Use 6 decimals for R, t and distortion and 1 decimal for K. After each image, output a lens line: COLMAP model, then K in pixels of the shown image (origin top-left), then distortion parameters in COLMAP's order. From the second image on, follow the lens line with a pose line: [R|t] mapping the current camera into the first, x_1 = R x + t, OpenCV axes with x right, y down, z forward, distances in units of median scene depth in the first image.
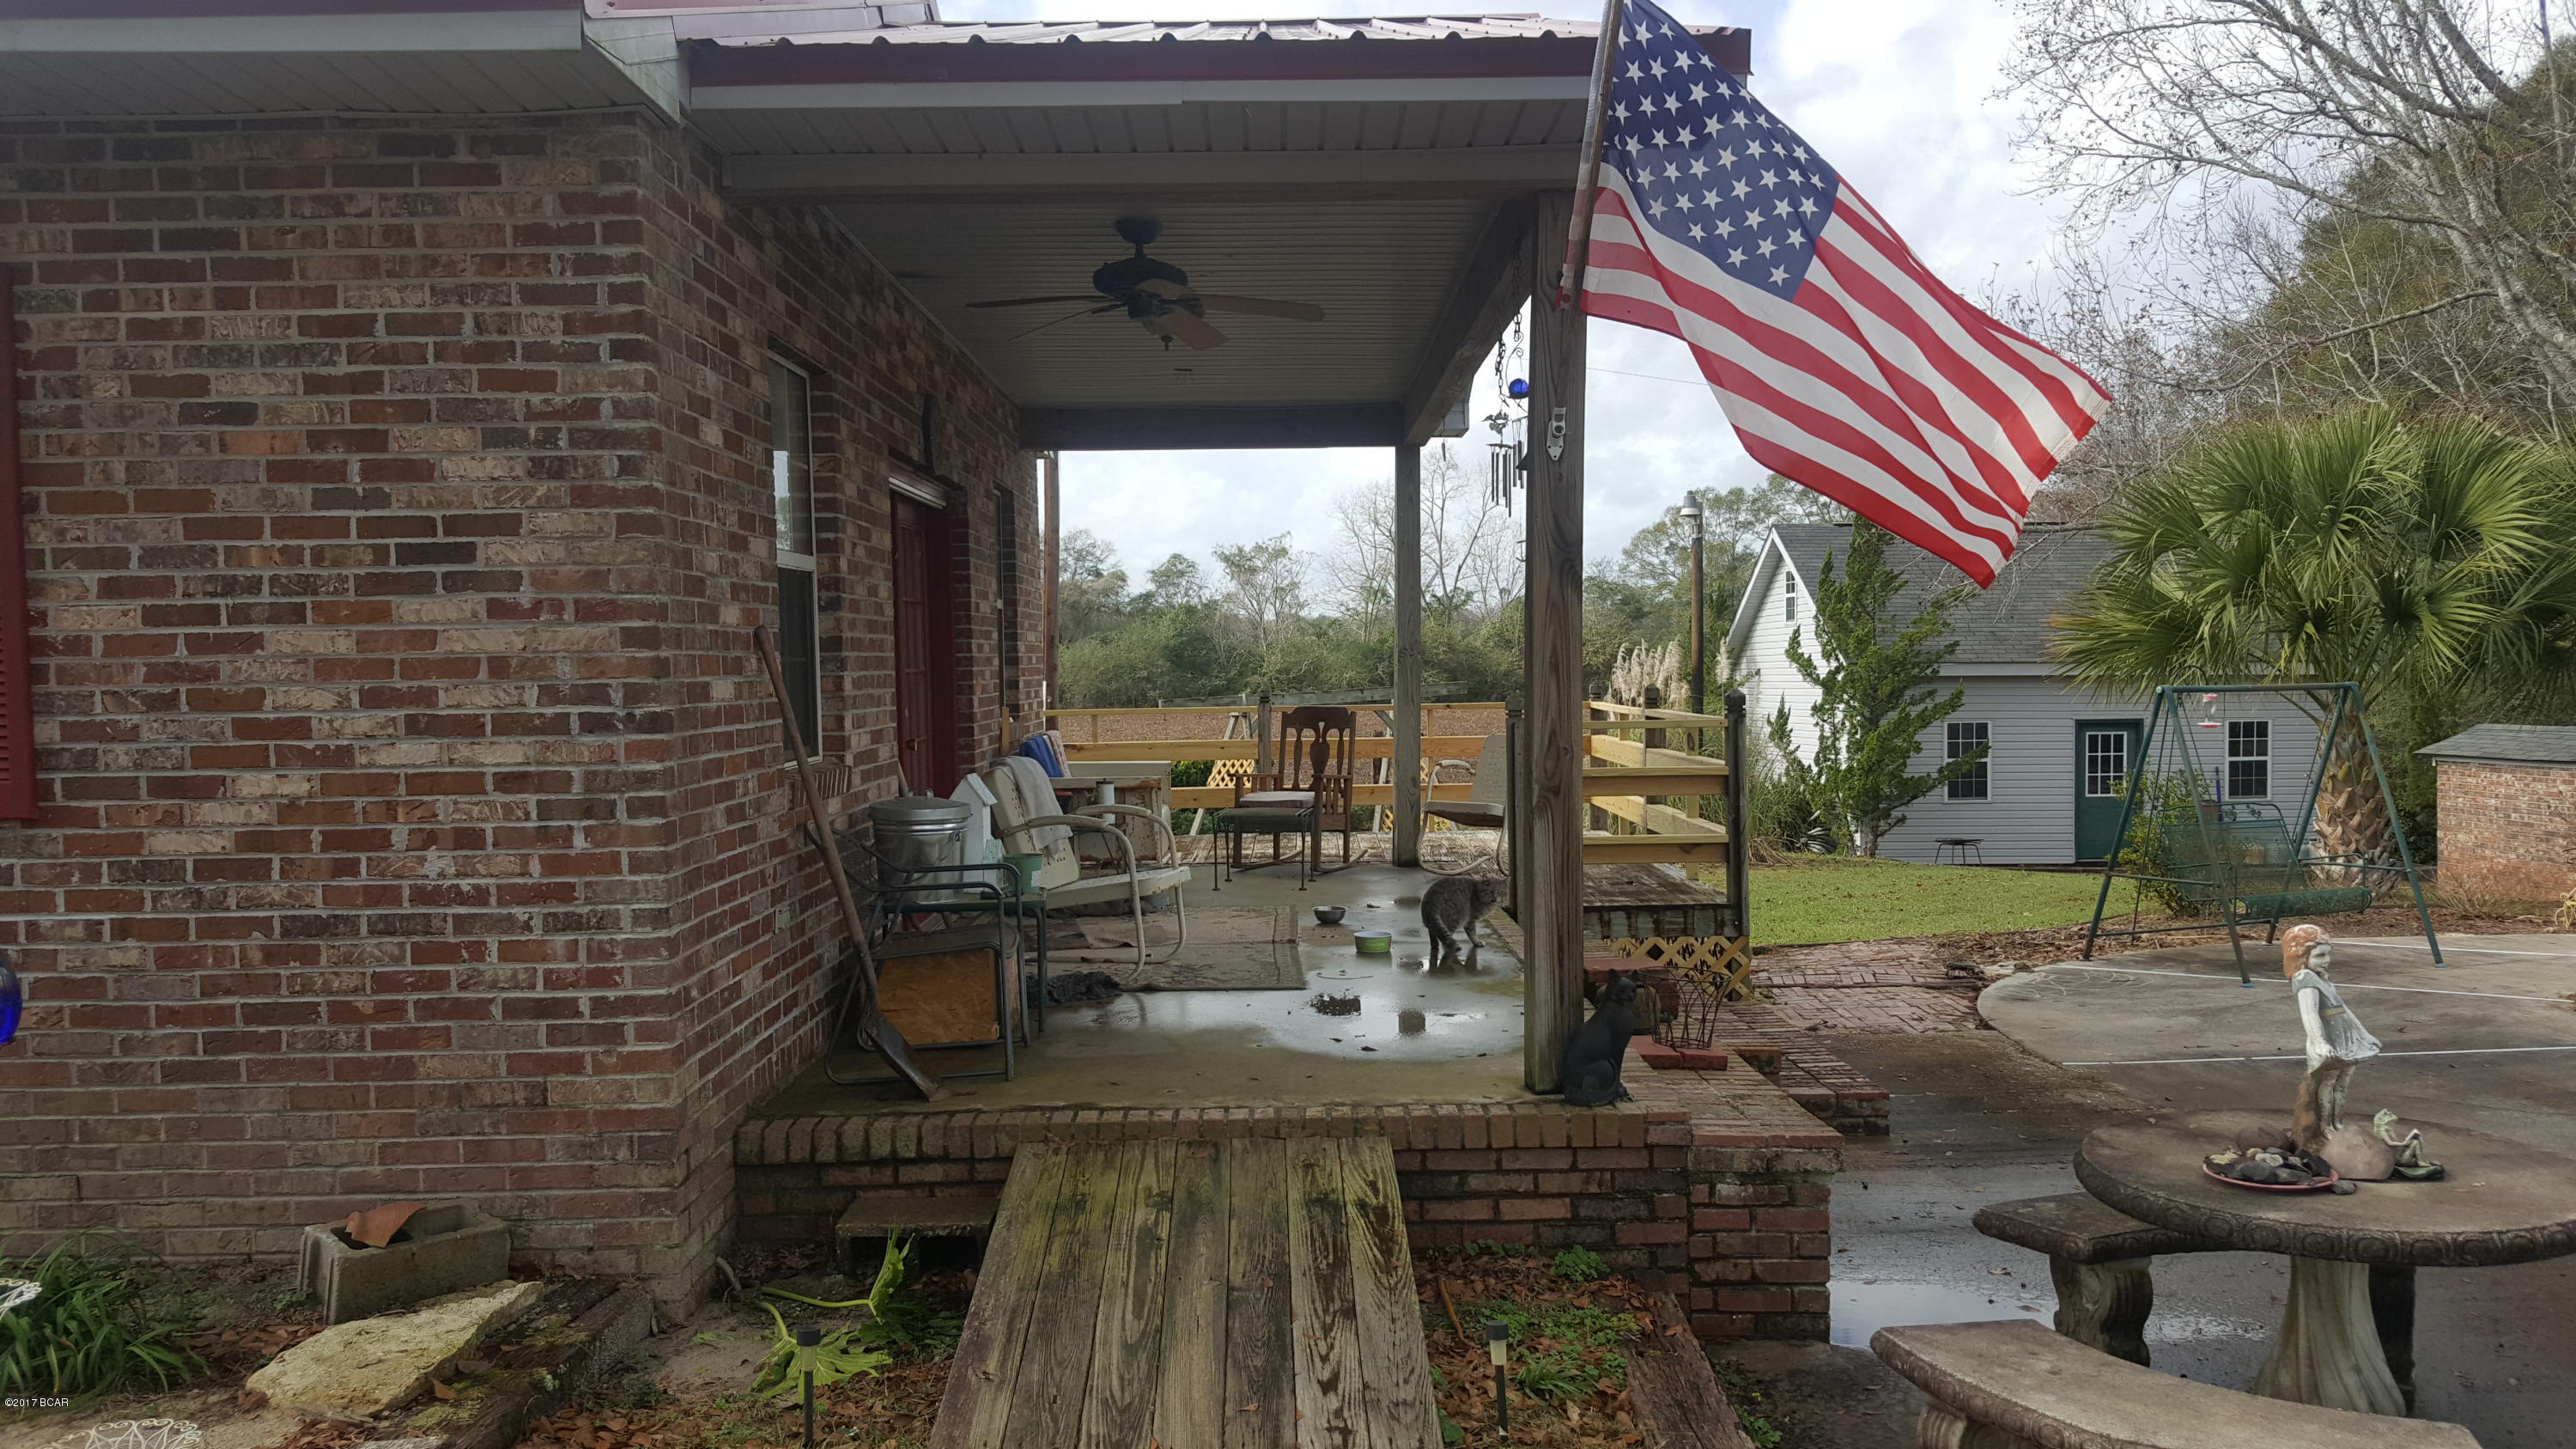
lens RADIAL K [[1911.3, 0, 1294.1], [0, 1911.3, 802.8], [0, 0, 1]] dist [0.097912, -0.153711]
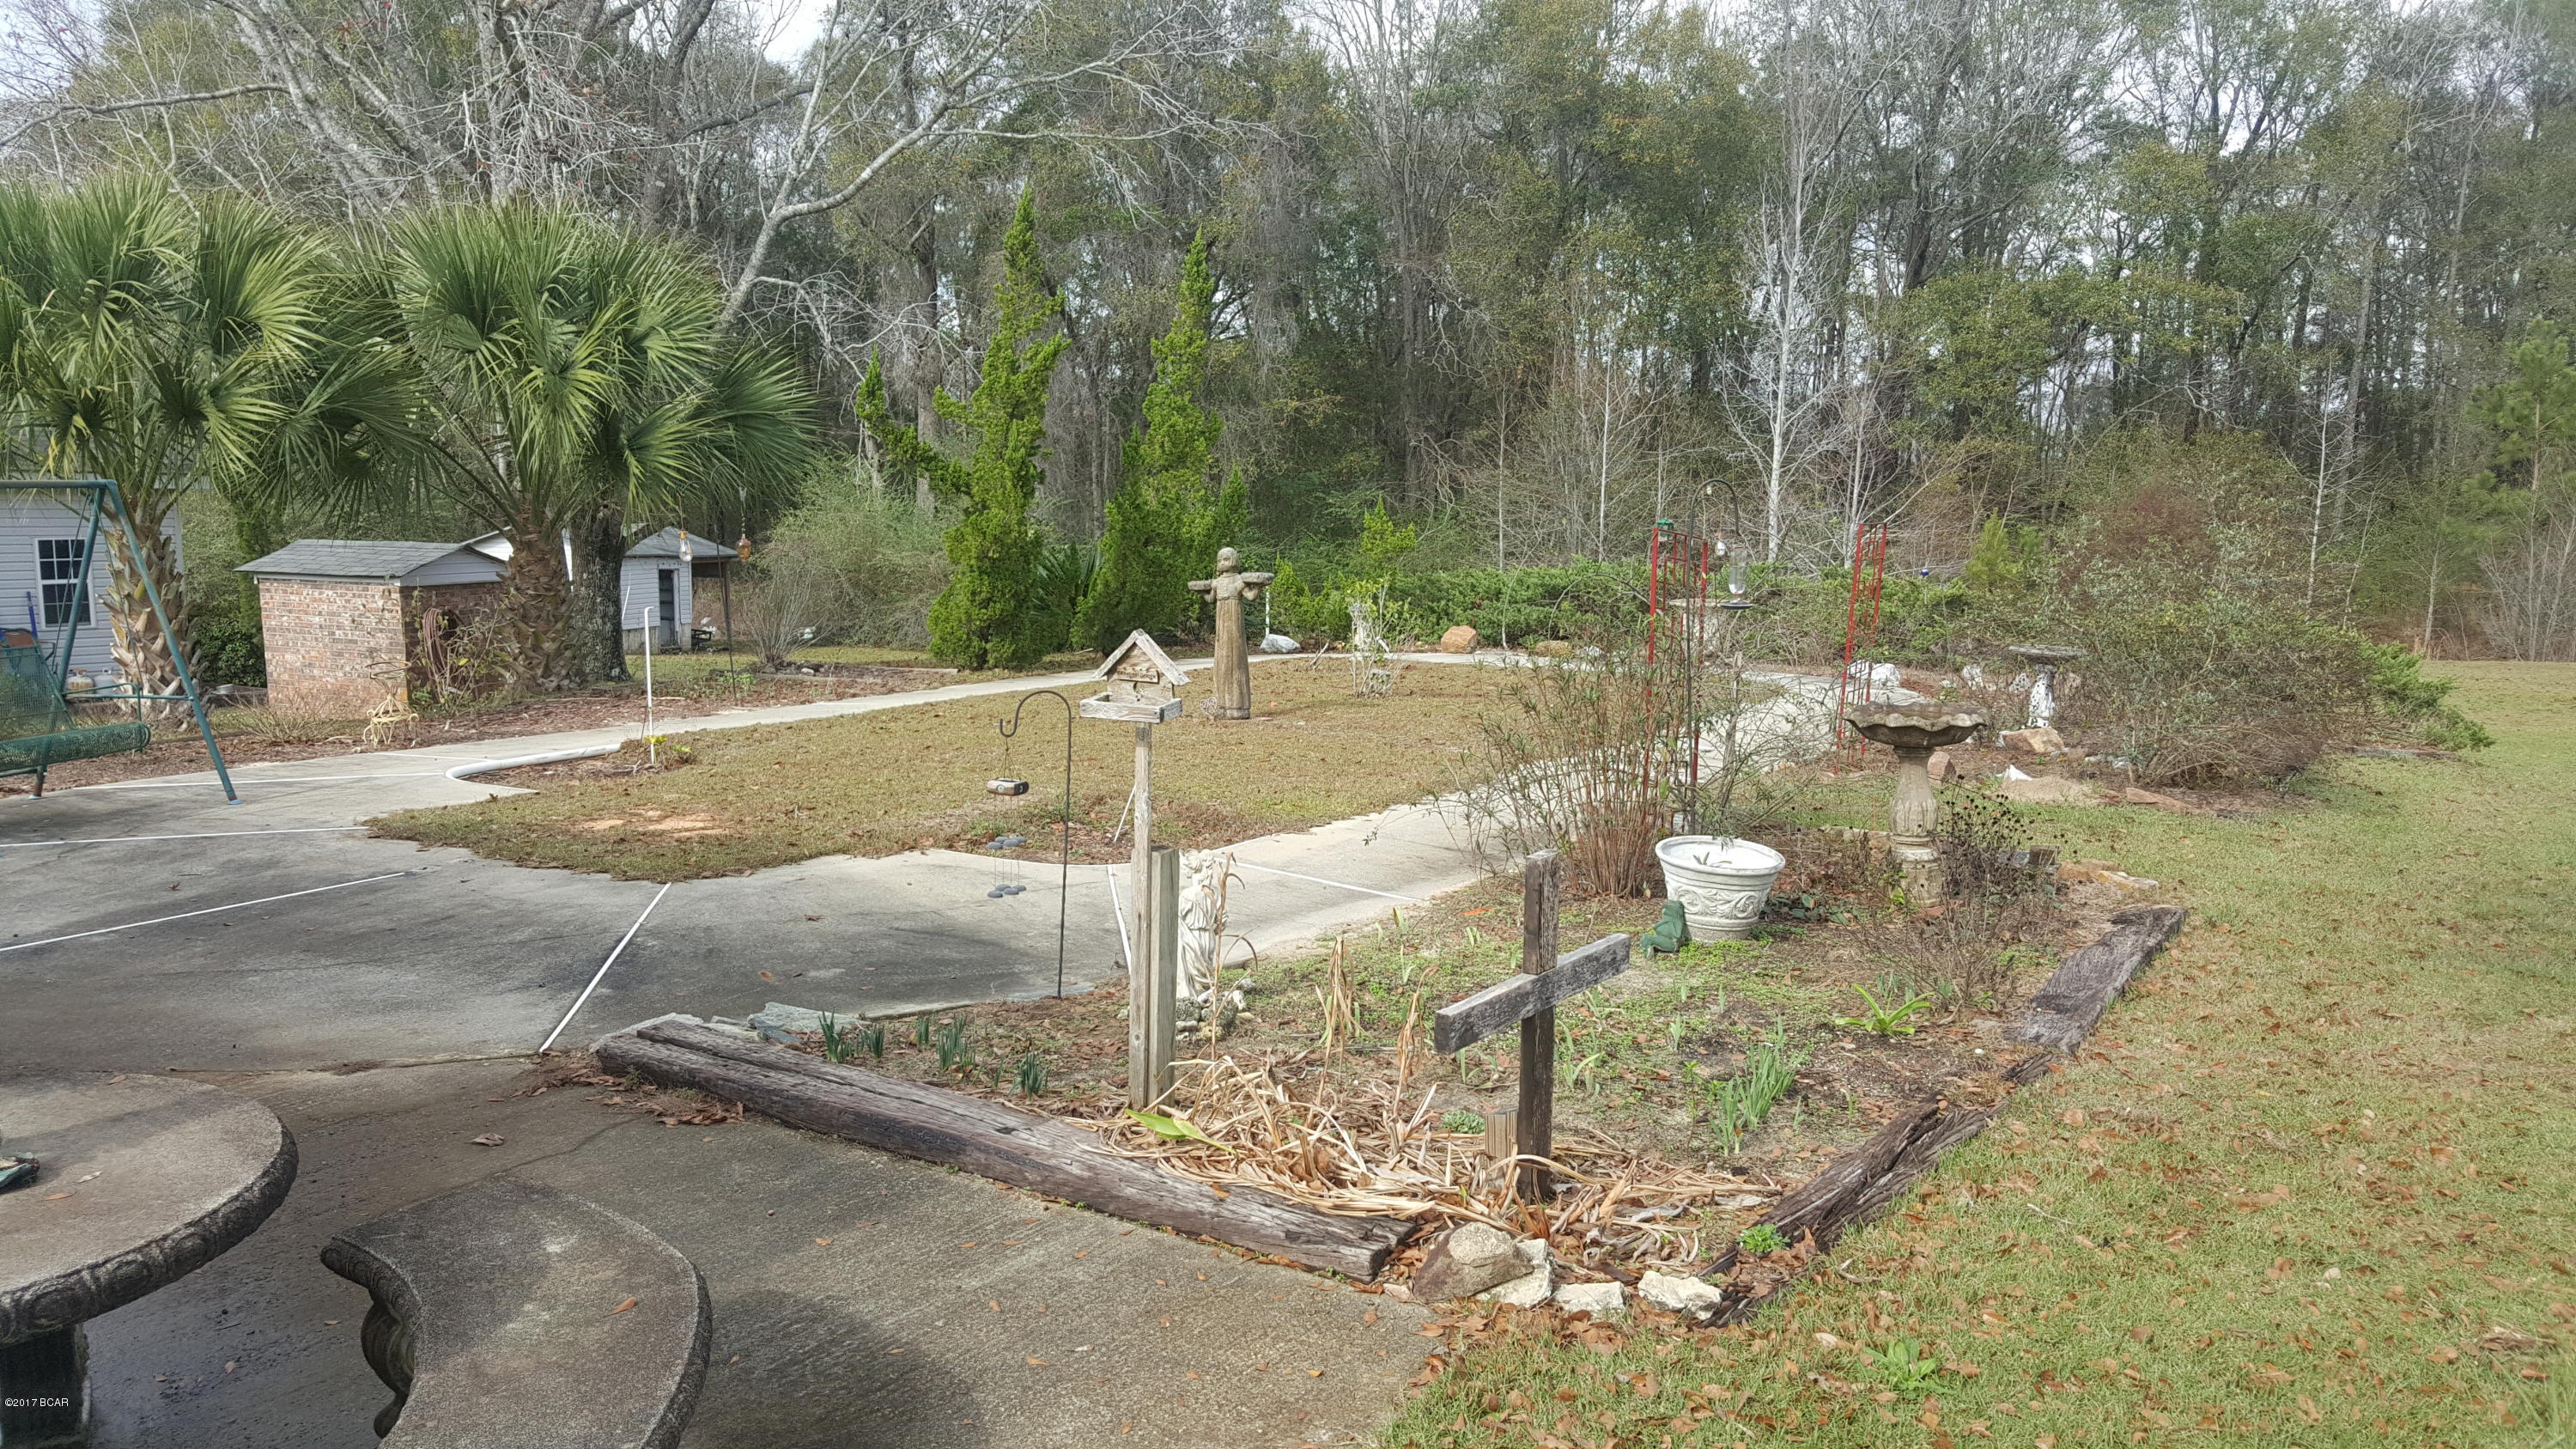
lens RADIAL K [[1911.3, 0, 1276.7], [0, 1911.3, 733.6], [0, 0, 1]] dist [0.097912, -0.153711]
pose [[0.544892, -0.083259, 0.834362, 0.086111], [0.038548, 0.996493, 0.074264, 0.003804], [-0.837620, -0.008303, 0.546191, 0.088433]]
